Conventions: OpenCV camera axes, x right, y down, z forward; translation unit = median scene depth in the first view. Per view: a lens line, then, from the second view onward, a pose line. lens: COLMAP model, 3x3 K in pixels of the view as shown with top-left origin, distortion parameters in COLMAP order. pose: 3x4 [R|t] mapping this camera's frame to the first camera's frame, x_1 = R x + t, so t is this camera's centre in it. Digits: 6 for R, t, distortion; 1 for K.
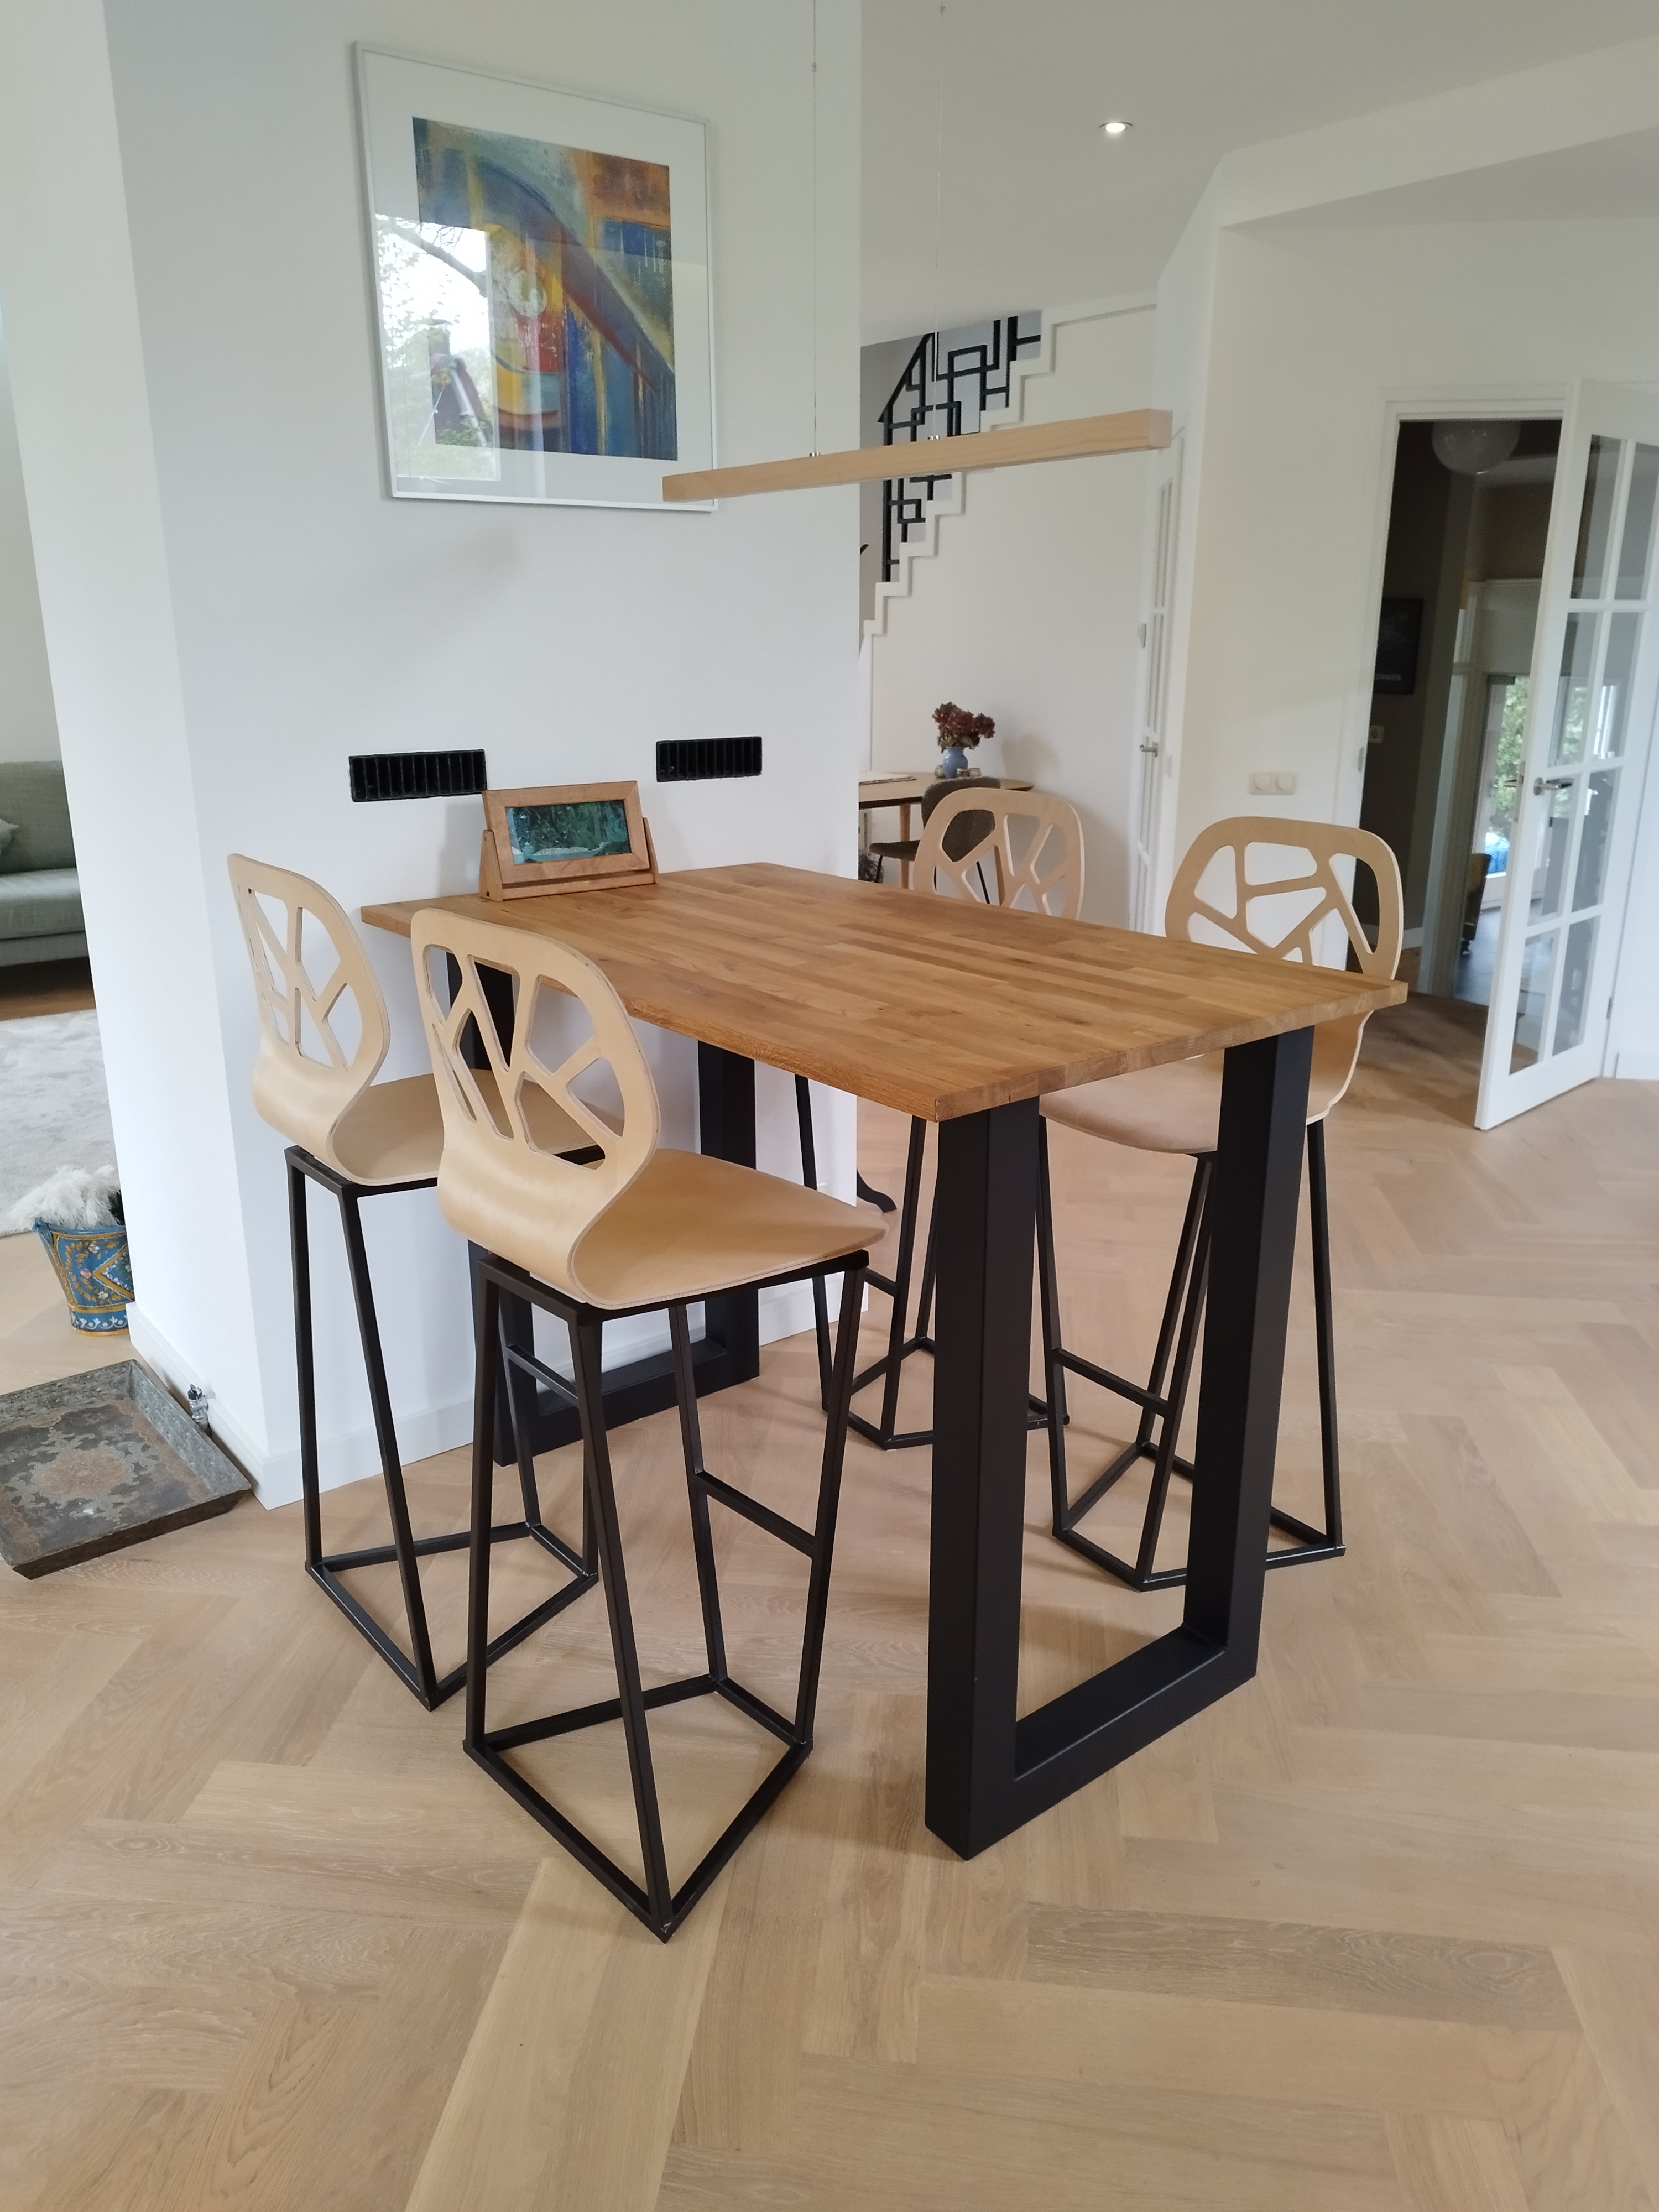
lens RADIAL K [[1584.5, 0, 832.6], [0, 1584.5, 1100.1], [0, 0, 1]] dist [0.015254, -0.012601]
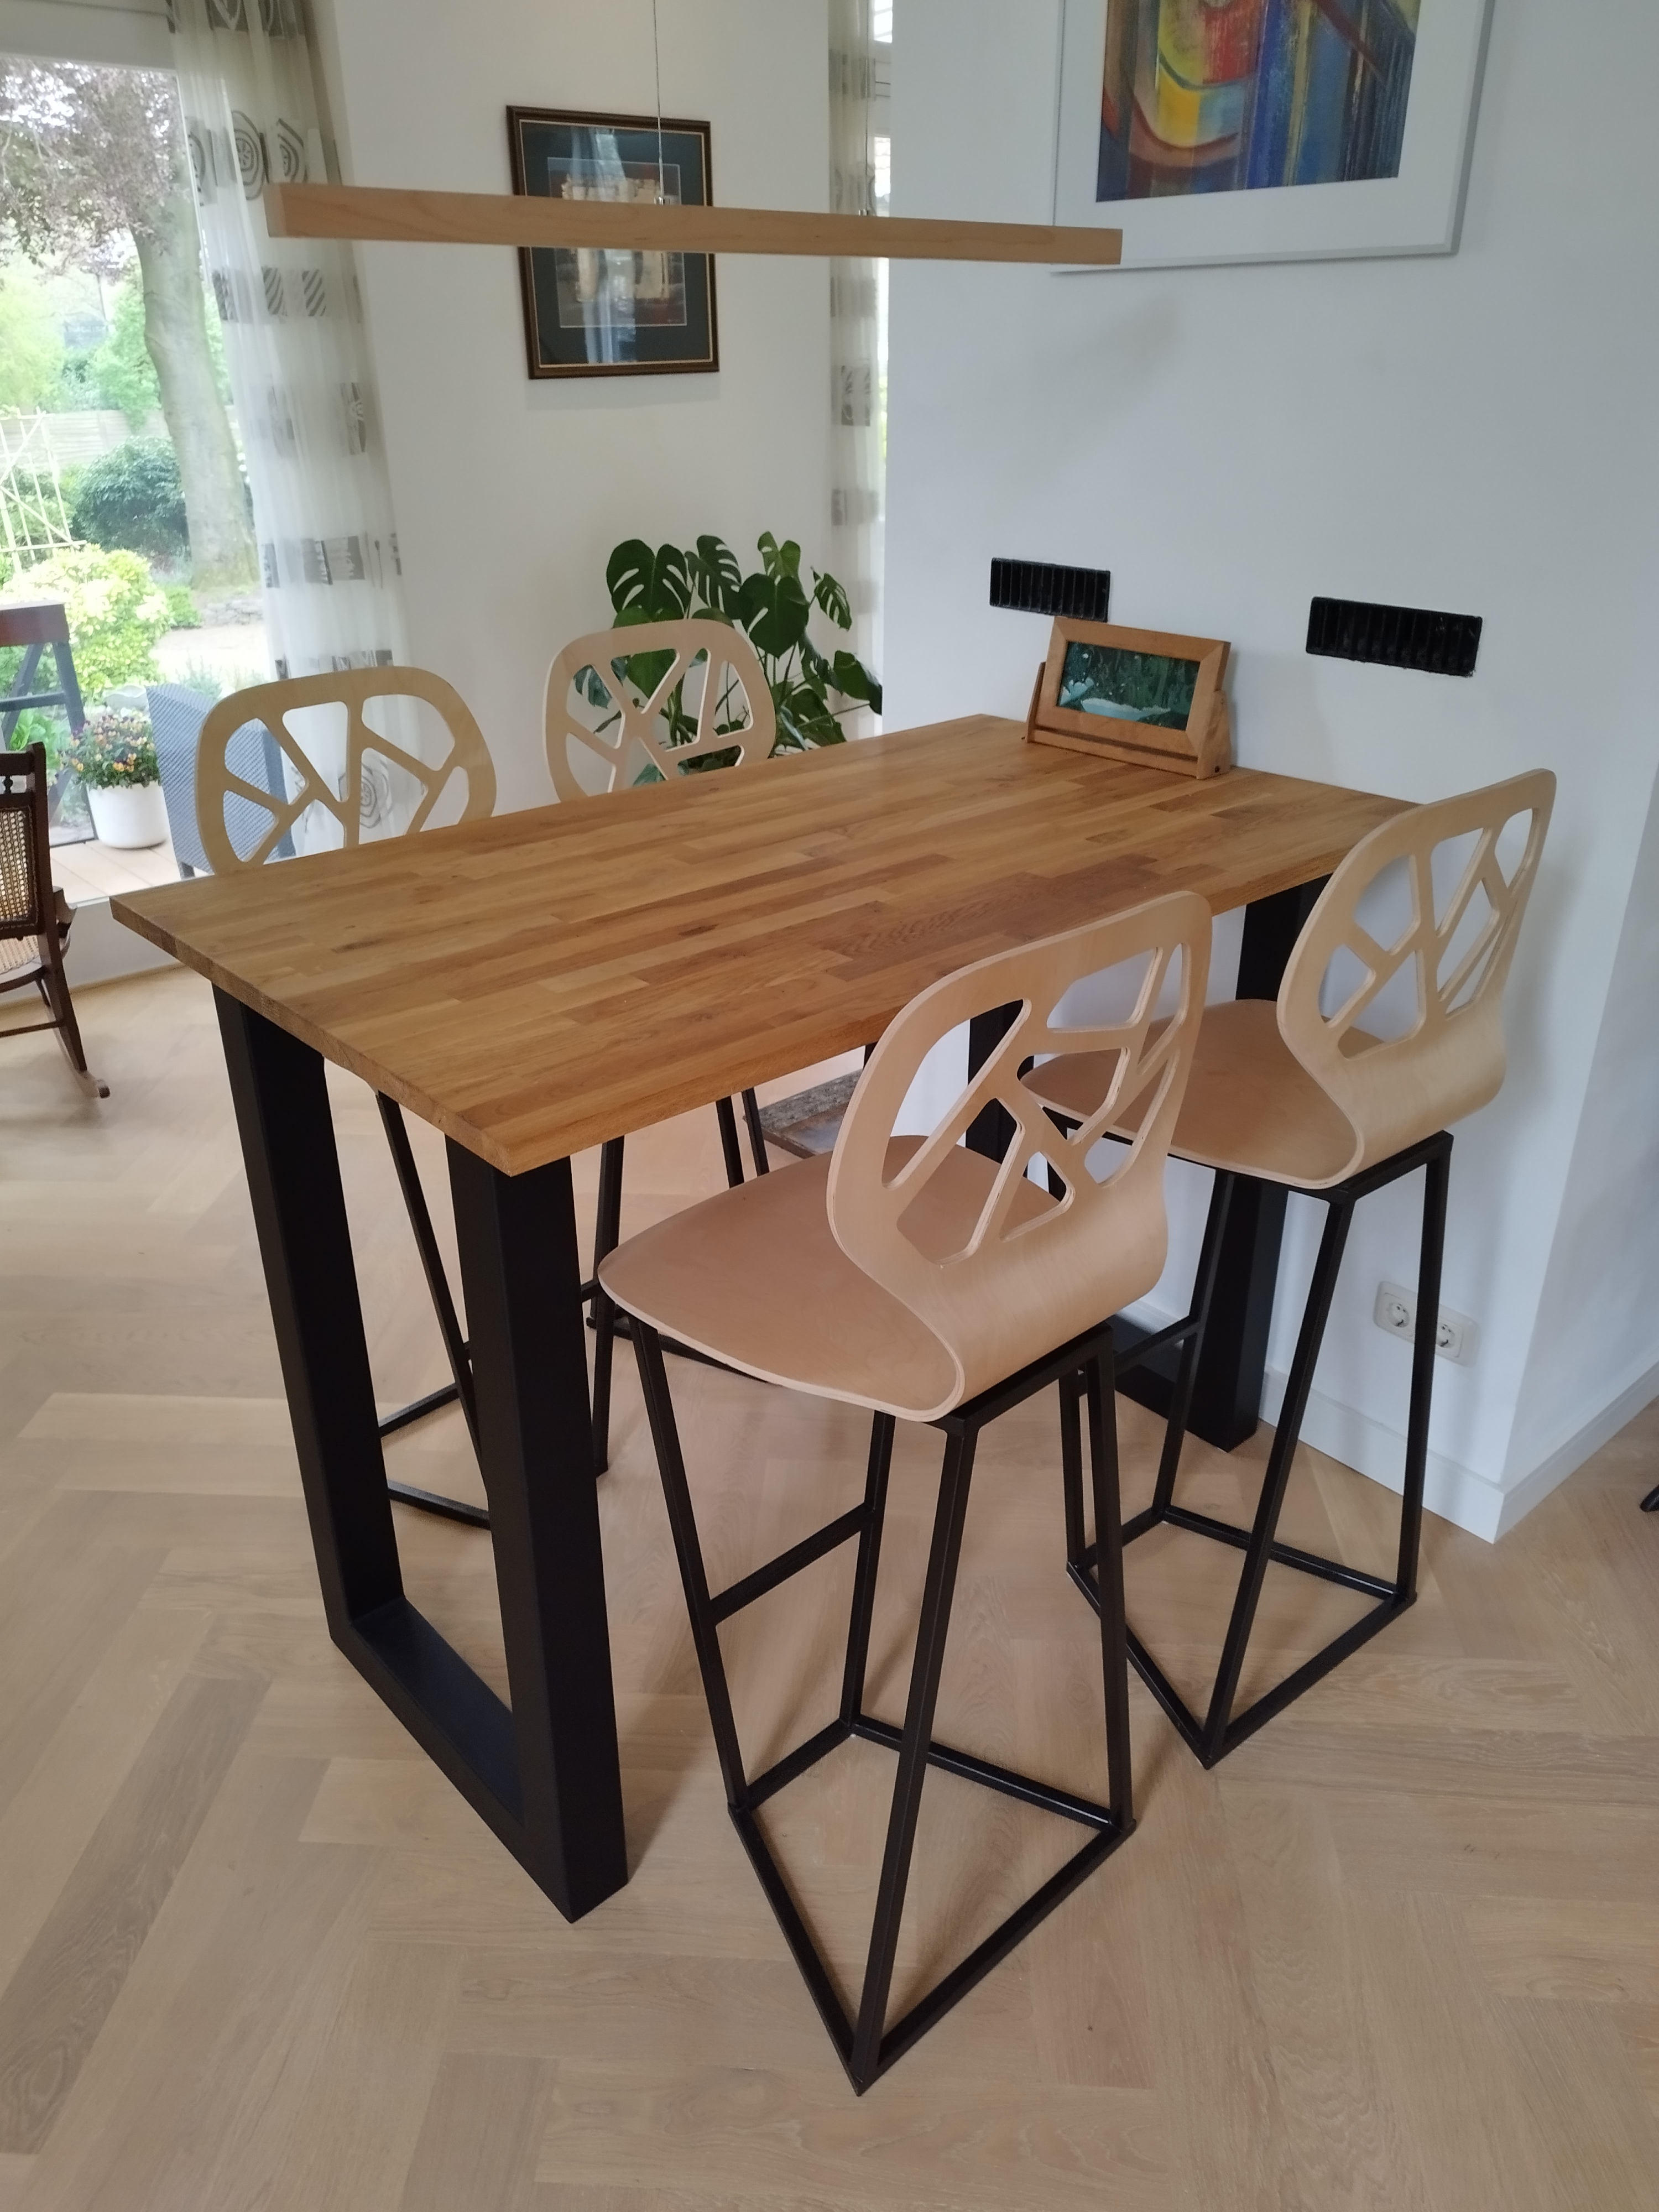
lens RADIAL K [[1581.6, 0, 837.6], [0, 1581.6, 1096.1], [0, 0, 1]] dist [0.023088, -0.023731]
pose [[0.070980, 0.426879, -0.901519, 0.679000], [-0.284888, 0.874828, 0.391810, -0.269020], [0.955929, 0.229021, 0.183707, 0.766945]]
